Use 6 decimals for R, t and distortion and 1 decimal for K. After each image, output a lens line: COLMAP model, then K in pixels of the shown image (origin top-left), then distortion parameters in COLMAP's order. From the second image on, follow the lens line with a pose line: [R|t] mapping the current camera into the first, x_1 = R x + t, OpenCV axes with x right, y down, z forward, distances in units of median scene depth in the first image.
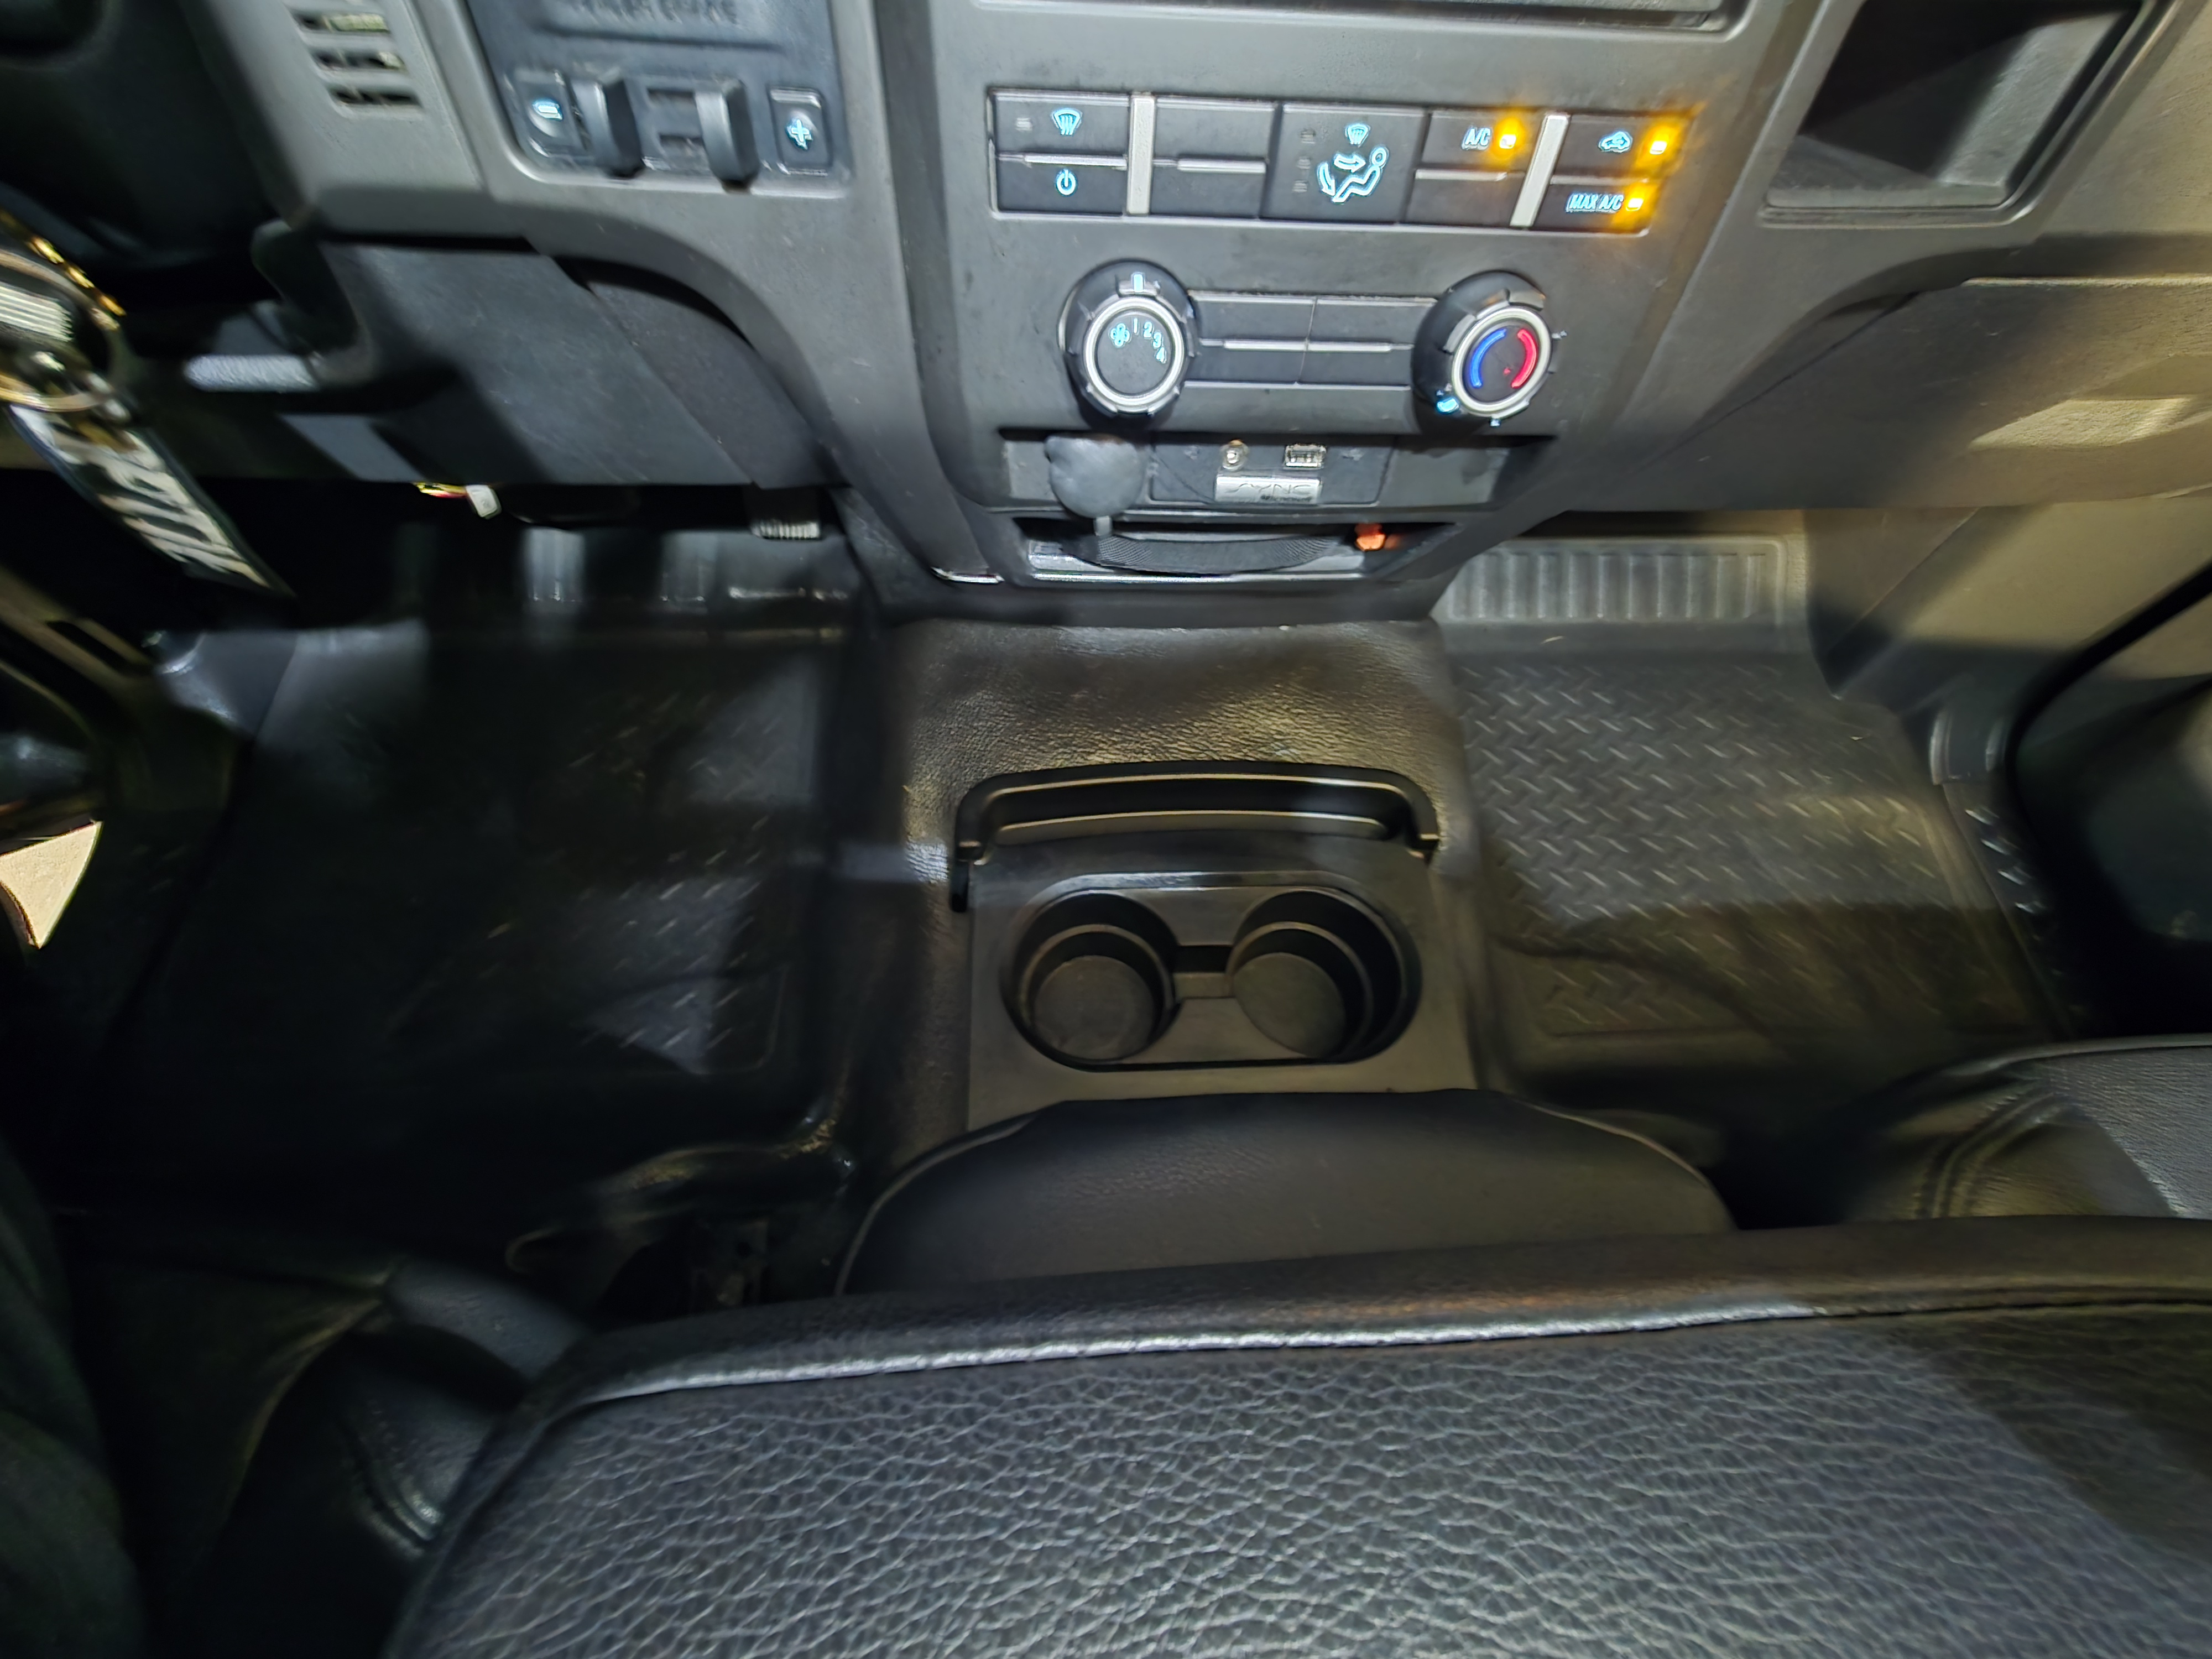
lens RADIAL K [[892.3, 0, 1106.0], [0, 892.3, 829.5], [0, 0, 1]] dist [-0.000713, -0.000424]
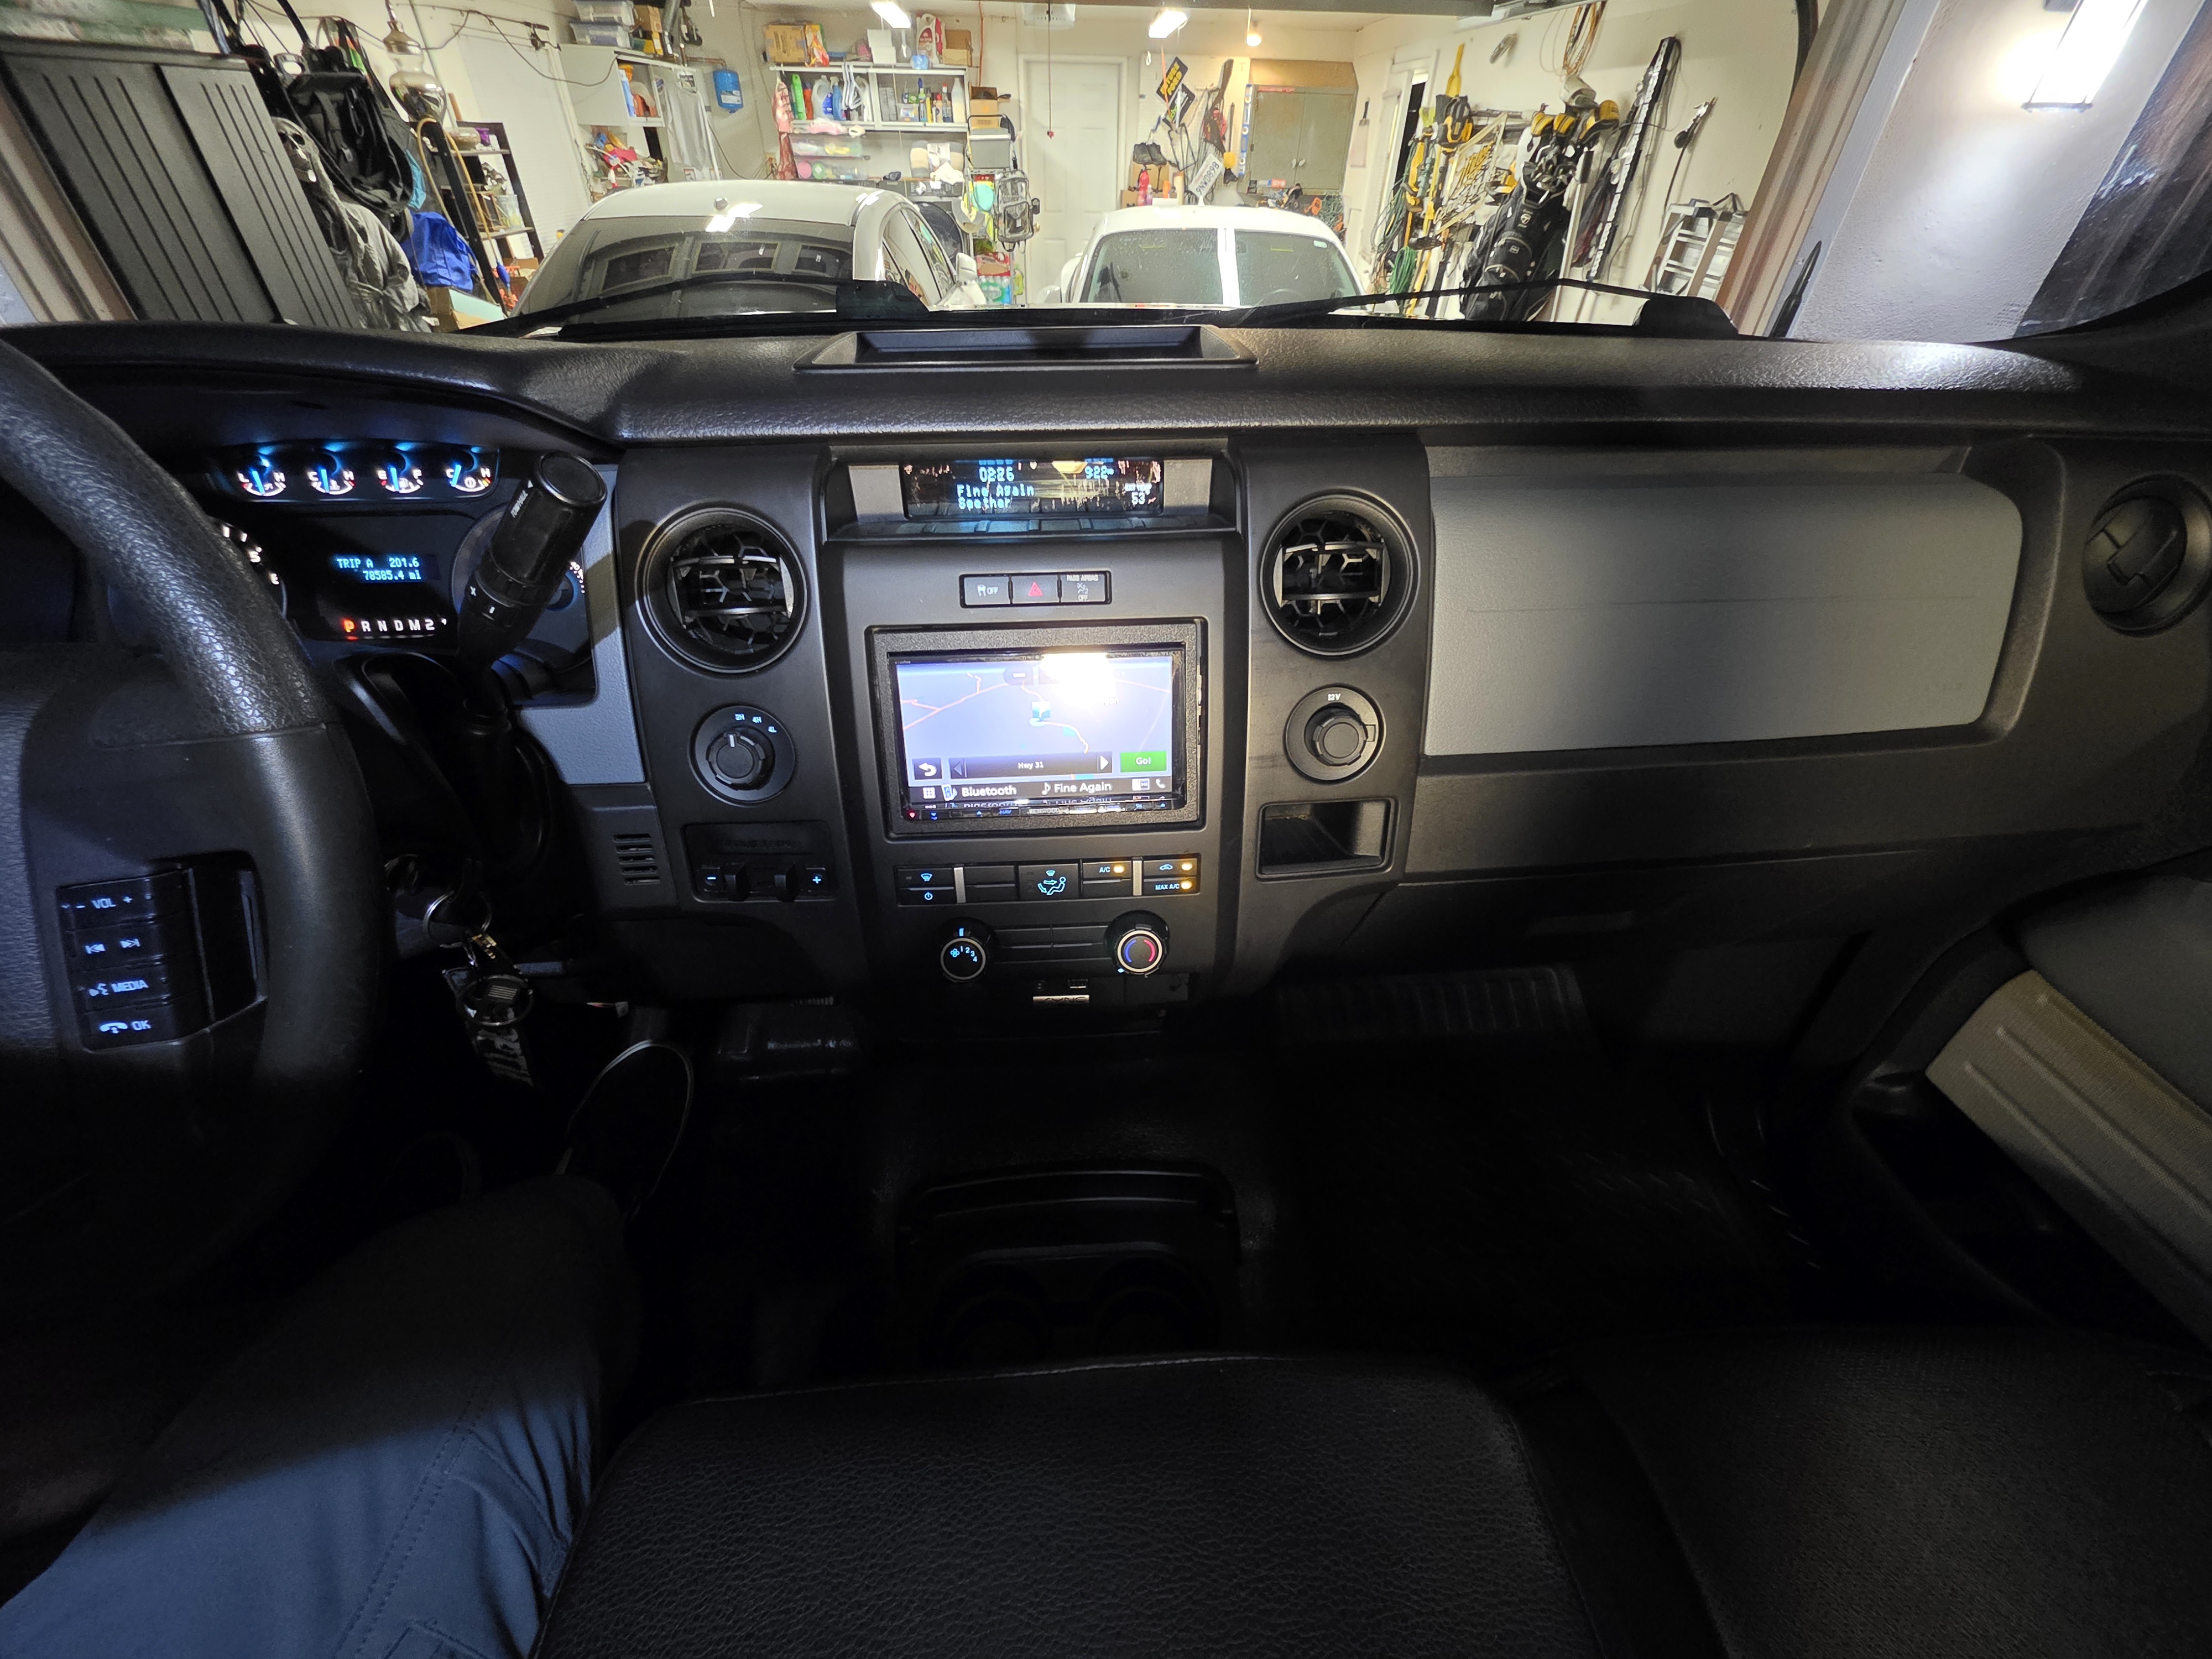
lens RADIAL K [[892.3, 0, 1106.0], [0, 892.3, 829.5], [0, 0, 1]] dist [-0.000713, -0.000424]
pose [[0.998295, -0.052829, -0.024832, 0.463138], [0.037131, 0.902919, -0.428205, 0.121650], [0.045043, 0.426552, 0.903341, -1.101521]]
